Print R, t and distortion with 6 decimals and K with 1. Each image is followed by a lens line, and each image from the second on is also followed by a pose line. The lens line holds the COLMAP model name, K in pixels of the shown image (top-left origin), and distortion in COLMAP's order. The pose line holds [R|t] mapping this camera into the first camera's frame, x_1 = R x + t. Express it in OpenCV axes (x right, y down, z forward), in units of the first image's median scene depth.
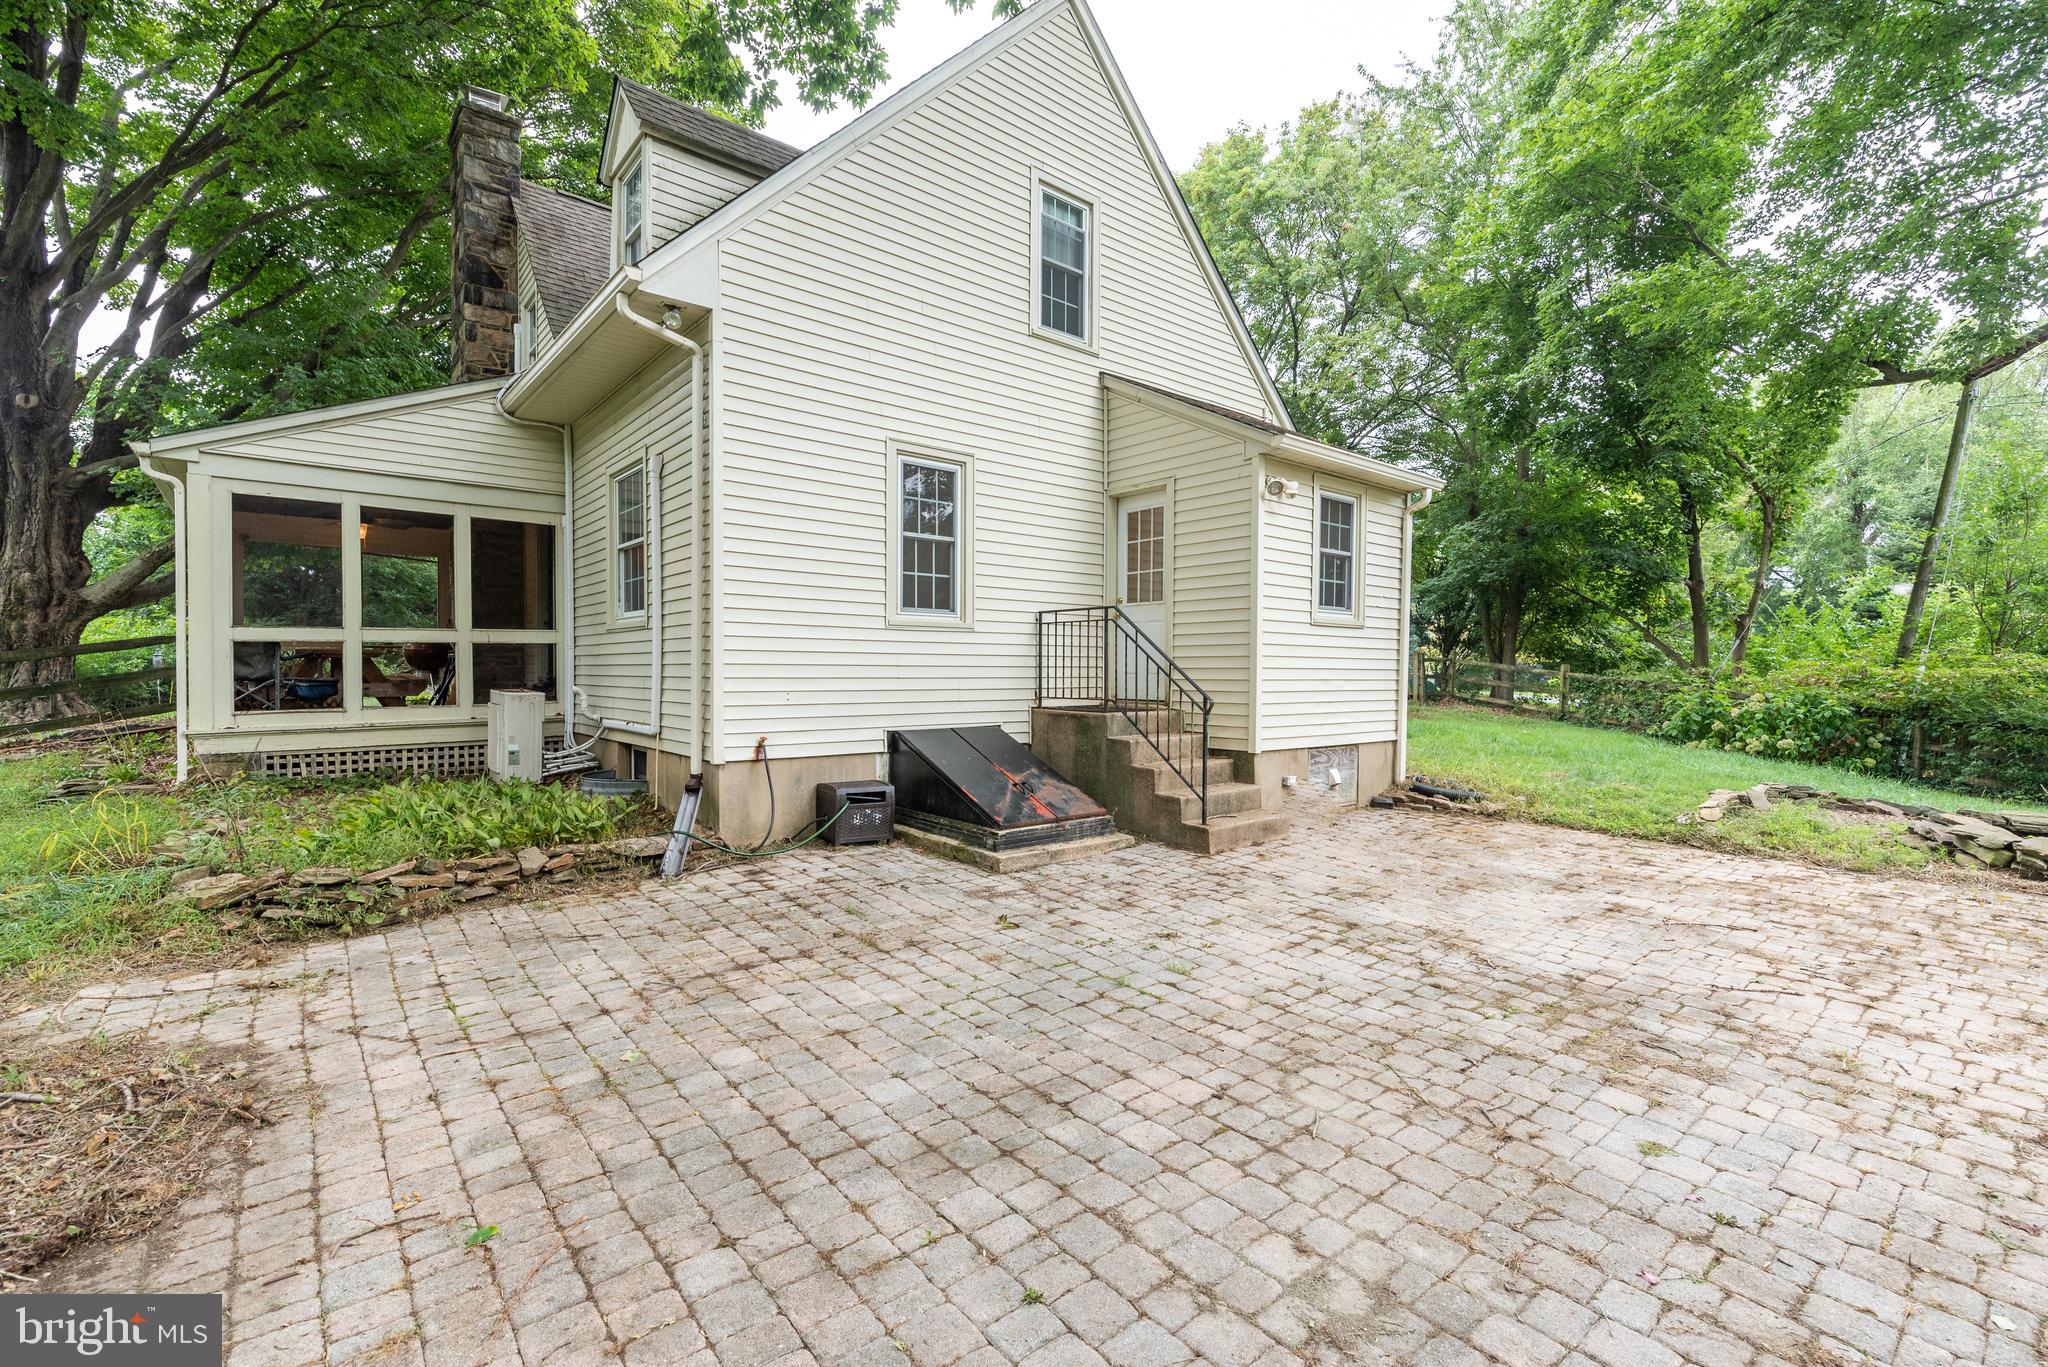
lens RADIAL K [[880.2, 0, 1020.0], [0, 880.2, 658.6], [0, 0, 1]] dist [-0.001480, 0.000058]
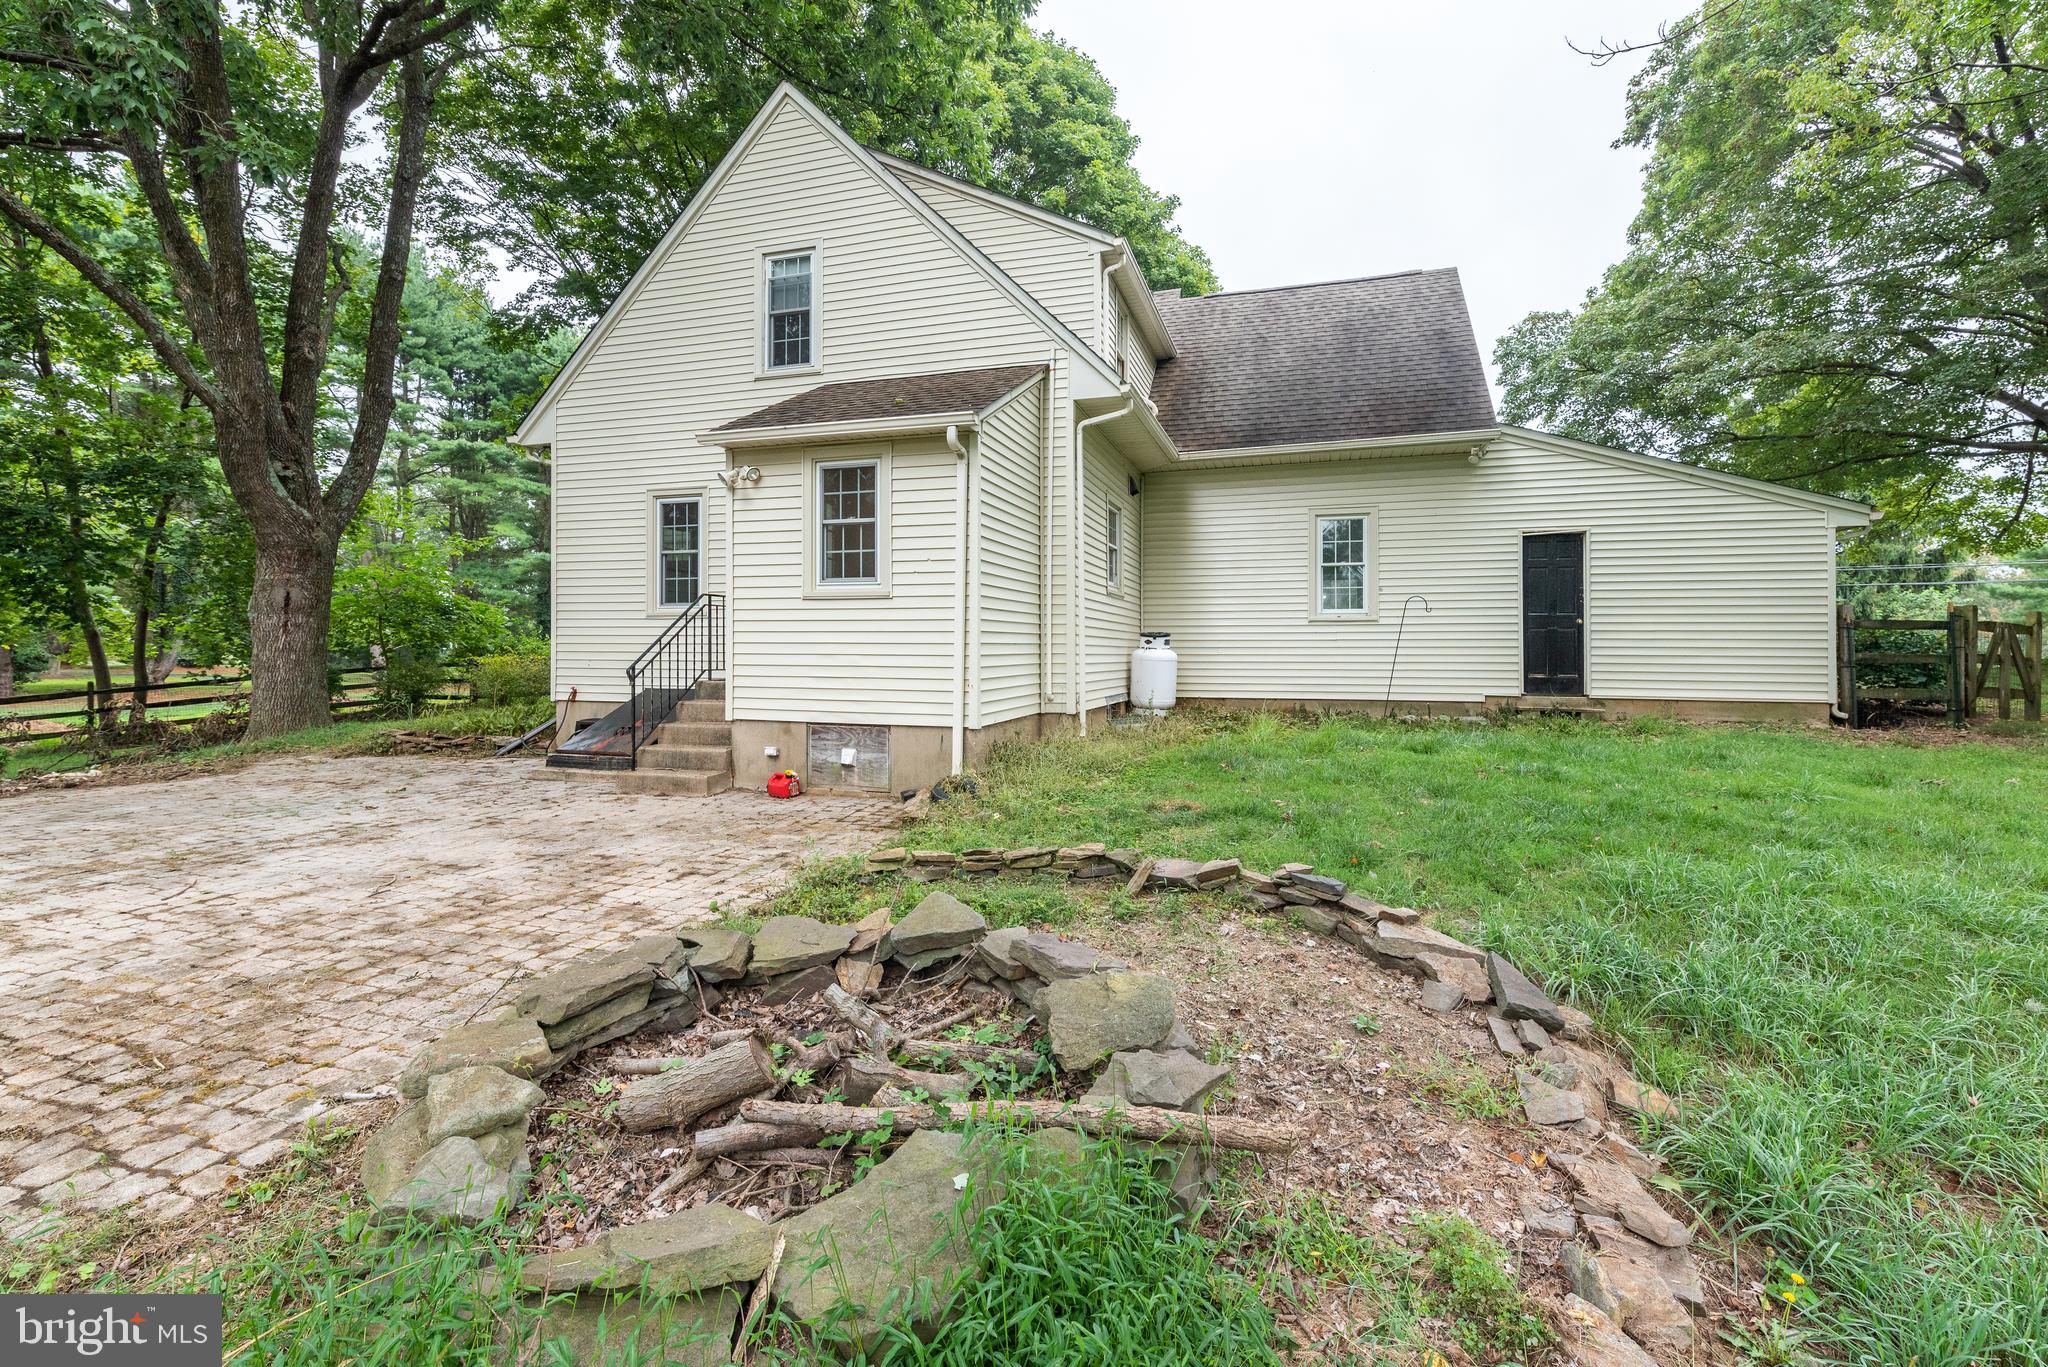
lens RADIAL K [[880.2, 0, 1020.0], [0, 880.2, 658.6], [0, 0, 1]] dist [-0.001480, 0.000058]
pose [[0.543401, -0.004331, -0.839462, 1.197055], [-0.005450, 0.999947, -0.008687, 0.033598], [0.839456, 0.009295, 0.543349, 0.605400]]
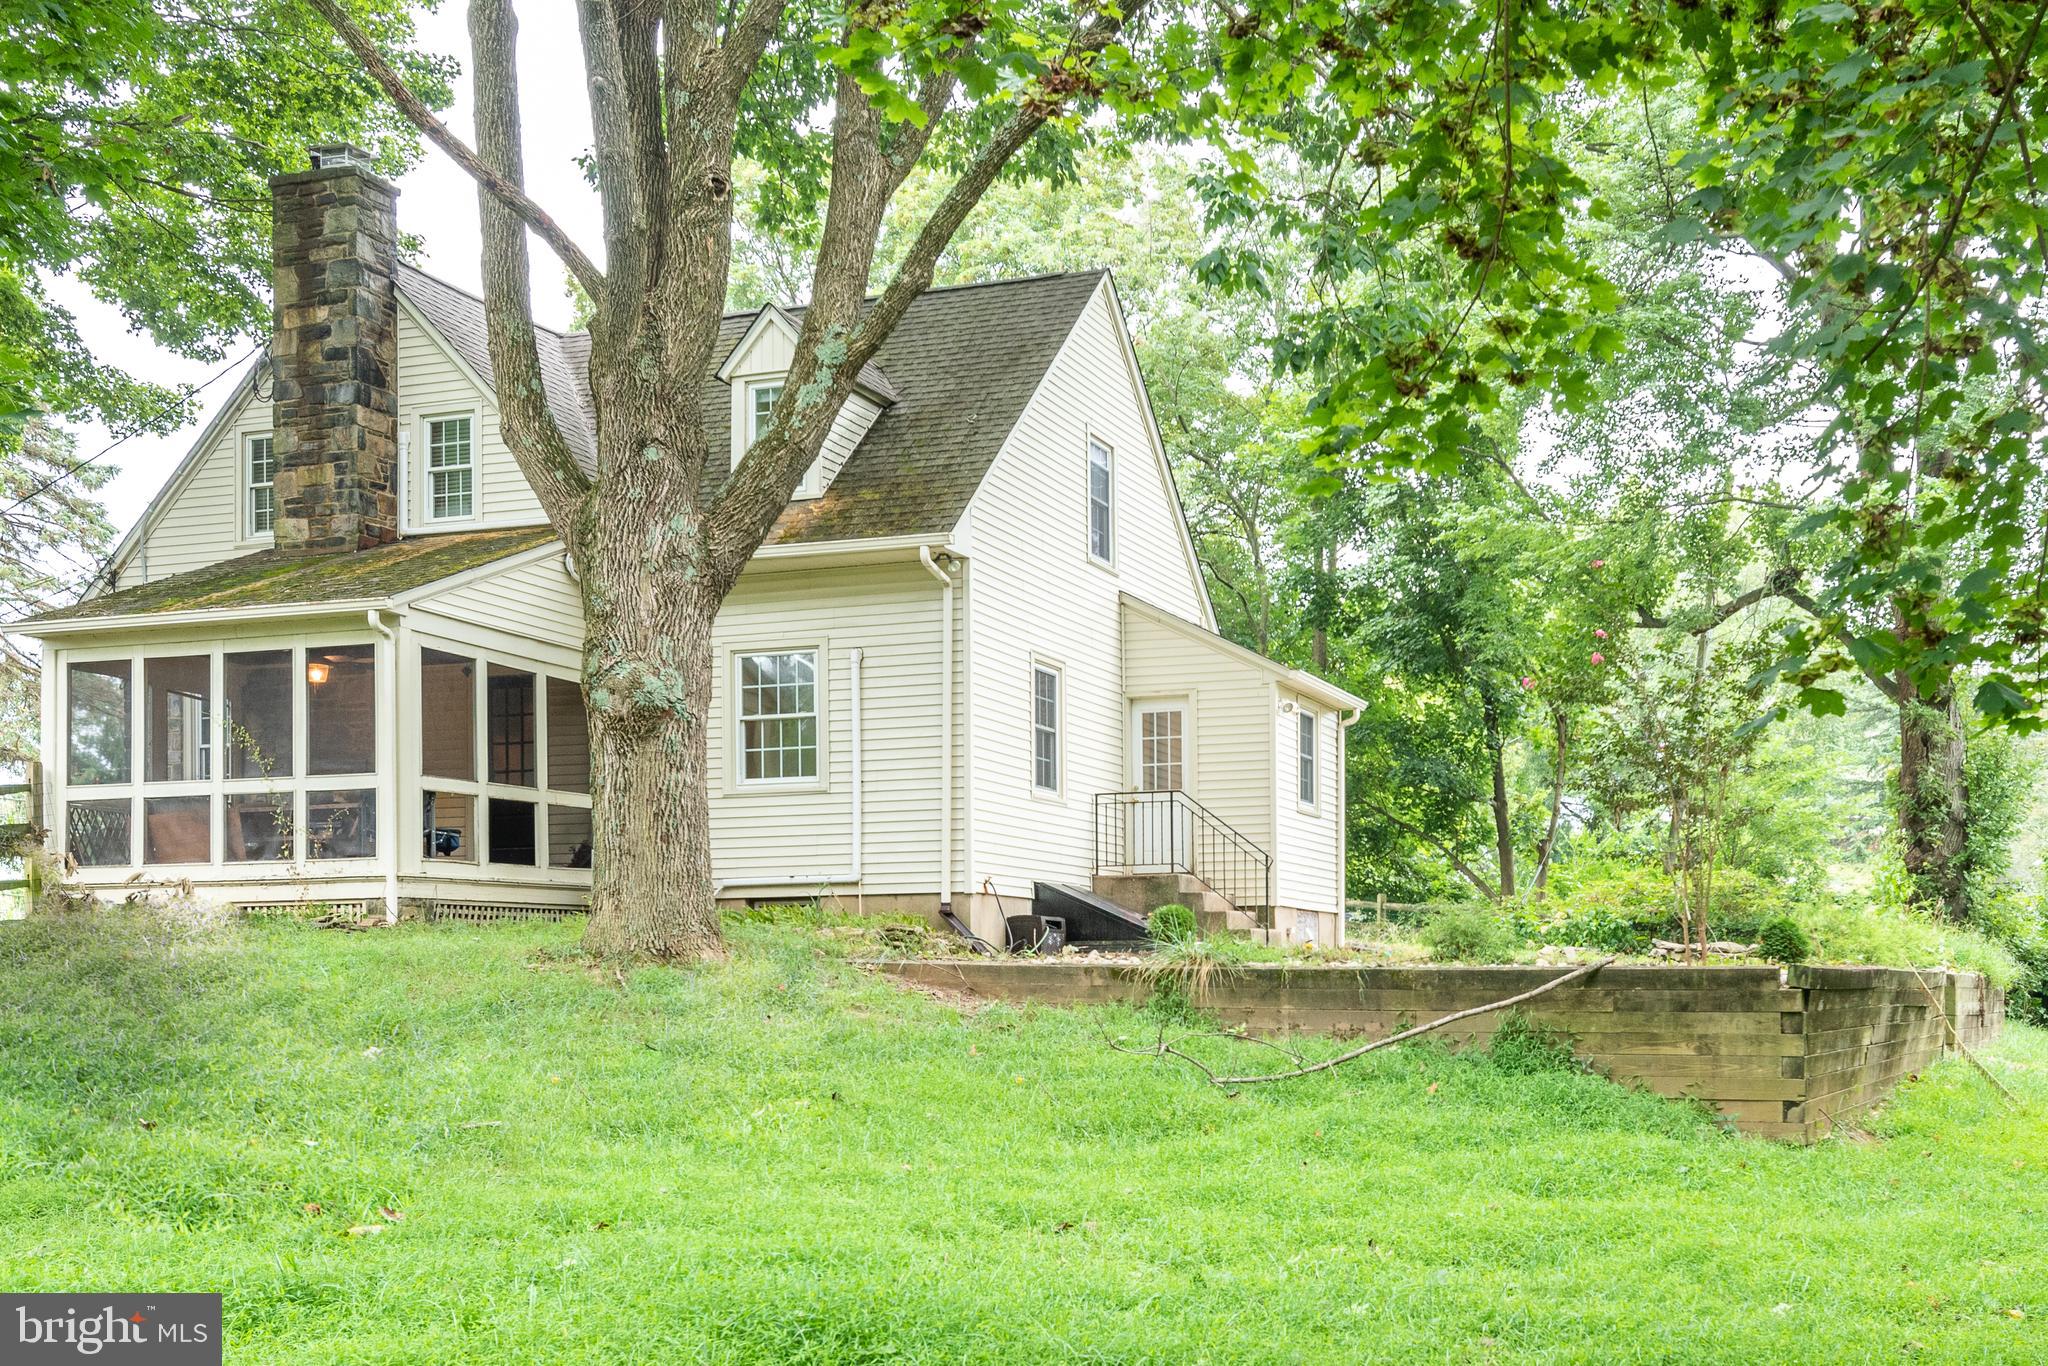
lens RADIAL K [[2582.0, 0, 1024.0], [0, 2582.0, 683.0], [0, 0, 1]] dist [-0.015790, -0.001639]
pose [[0.873008, 0.063059, 0.483613, -1.634380], [0.000747, 0.991432, -0.130622, 0.235443], [-0.487706, 0.114395, 0.865481, -1.841418]]
